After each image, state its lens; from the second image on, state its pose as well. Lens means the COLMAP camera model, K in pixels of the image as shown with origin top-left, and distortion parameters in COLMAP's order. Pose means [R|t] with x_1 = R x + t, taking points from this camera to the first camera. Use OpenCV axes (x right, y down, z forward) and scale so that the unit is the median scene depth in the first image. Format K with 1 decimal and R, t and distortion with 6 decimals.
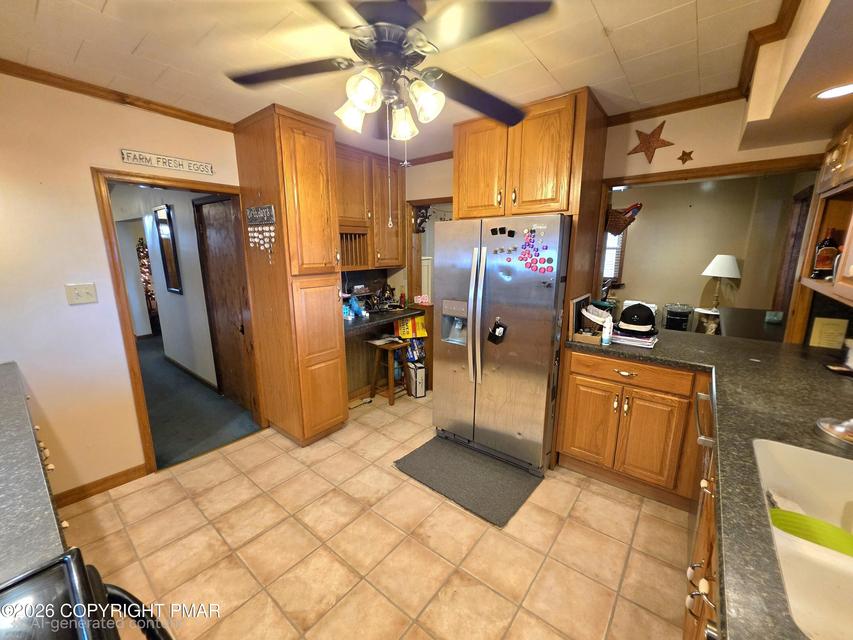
lens RADIAL K [[344.9, 0, 429.6], [0, 344.9, 317.7], [0, 0, 1]] dist [-0.000651, 0.000670]
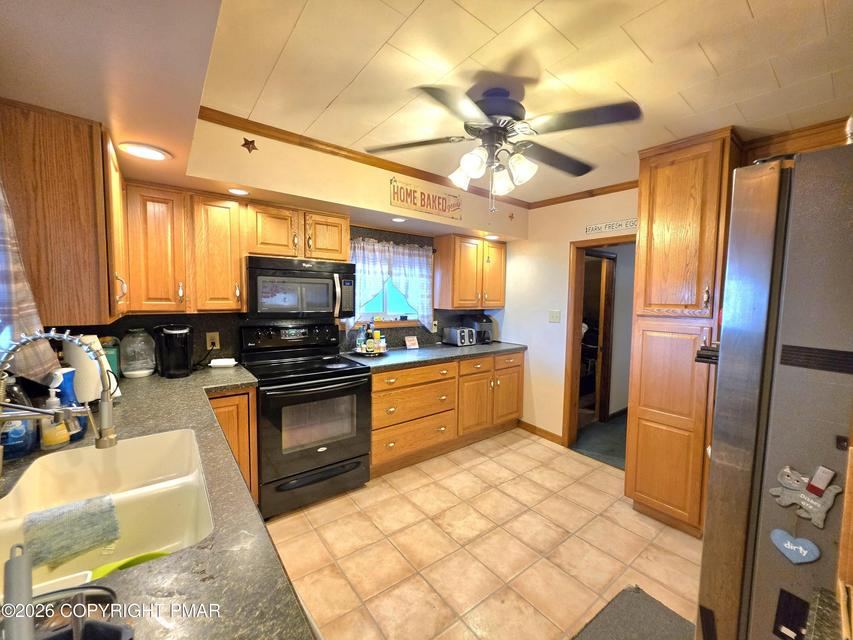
lens RADIAL K [[344.9, 0, 428.1], [0, 344.9, 319.6], [0, 0, 1]] dist [-0.000651, 0.000670]
pose [[-0.237832, 0.058275, -0.969557, 0.775919], [-0.212230, 0.970961, 0.110419, -0.107069], [0.947837, 0.232031, -0.218558, 0.769960]]
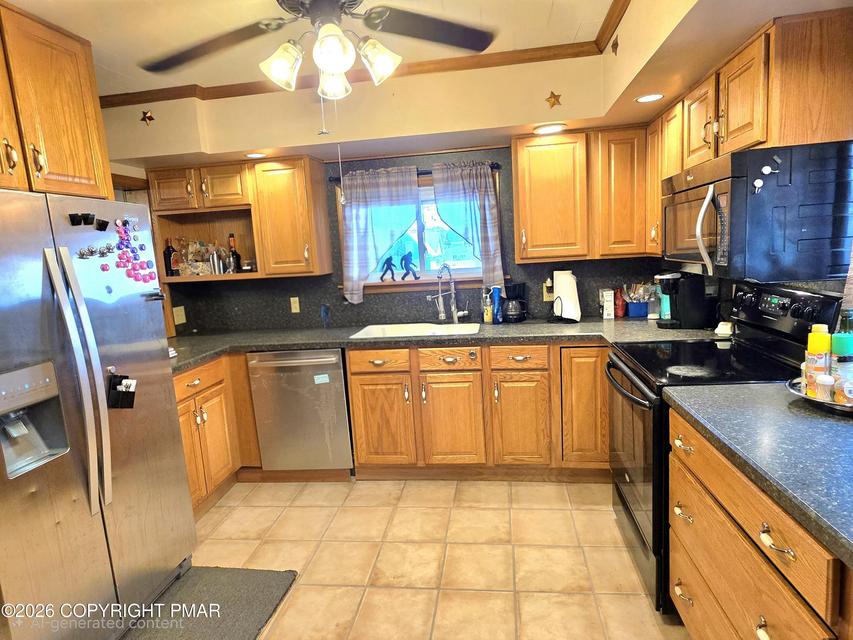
lens RADIAL K [[501.7, 0, 426.9], [0, 501.7, 317.2], [0, 0, 1]] dist [-0.003002, 0.009573]
pose [[-0.502317, -0.086499, 0.860346, -0.870129], [0.238939, 0.942356, 0.234250, -0.166991], [-0.831015, 0.323238, -0.452693, 1.014815]]
